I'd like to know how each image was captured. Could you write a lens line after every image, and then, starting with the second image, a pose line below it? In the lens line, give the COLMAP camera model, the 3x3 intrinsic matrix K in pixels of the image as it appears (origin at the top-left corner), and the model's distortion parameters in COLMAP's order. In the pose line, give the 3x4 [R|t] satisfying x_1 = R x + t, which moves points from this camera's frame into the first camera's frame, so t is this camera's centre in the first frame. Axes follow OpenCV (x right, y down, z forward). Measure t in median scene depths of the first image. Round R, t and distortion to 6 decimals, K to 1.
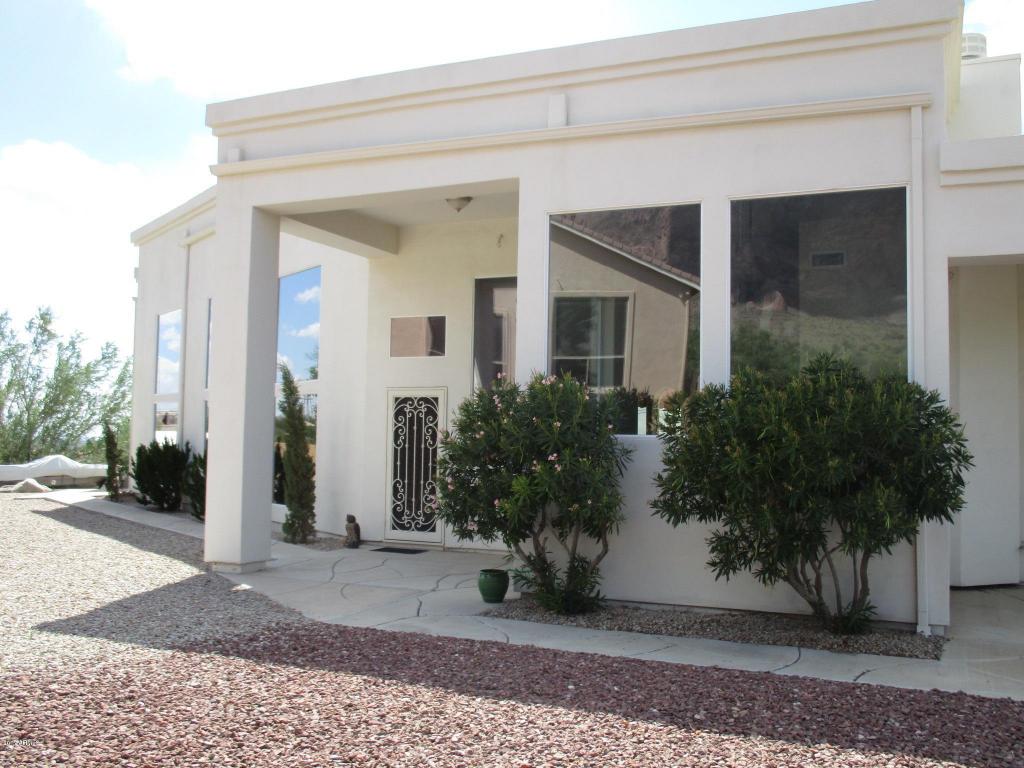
lens RADIAL K [[970.9, 0, 512.0], [0, 970.9, 384.0], [0, 0, 1]] dist [0.006053, -0.204057]
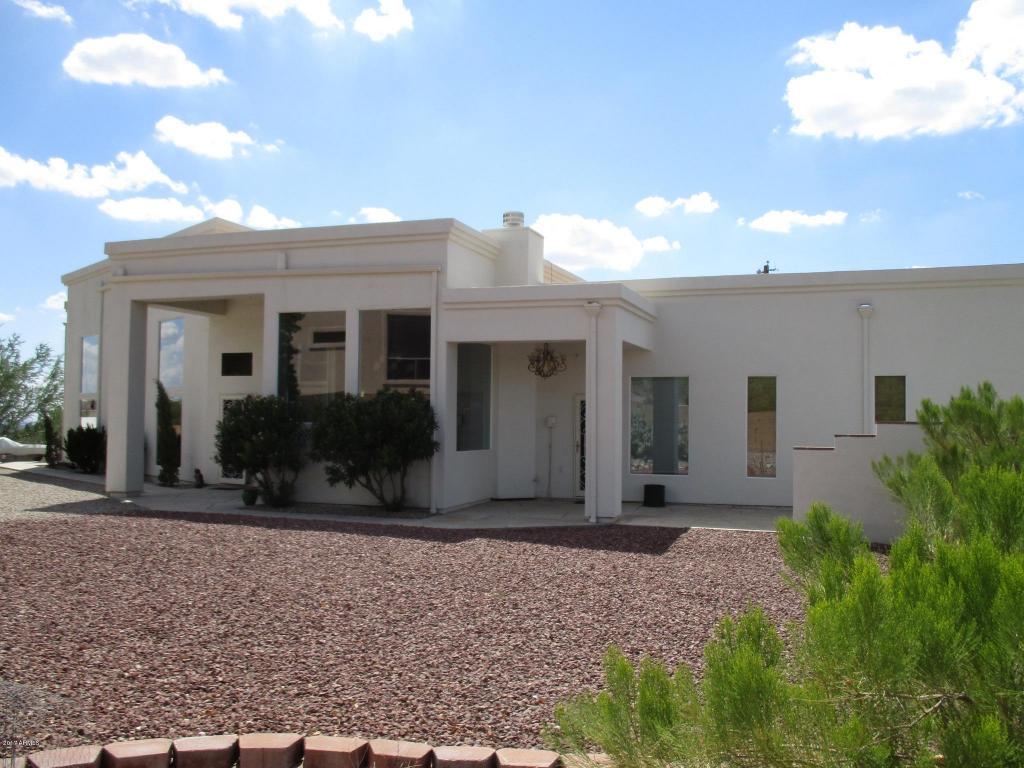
lens RADIAL K [[900.4, 0, 512.0], [0, 900.4, 384.0], [0, 0, 1]] dist [-0.062082, 0.010919]
pose [[0.995413, -0.004918, 0.095541, 0.169186], [0.003222, 0.999835, 0.017905, -0.029172], [-0.095613, -0.017515, 0.995264, -0.439505]]
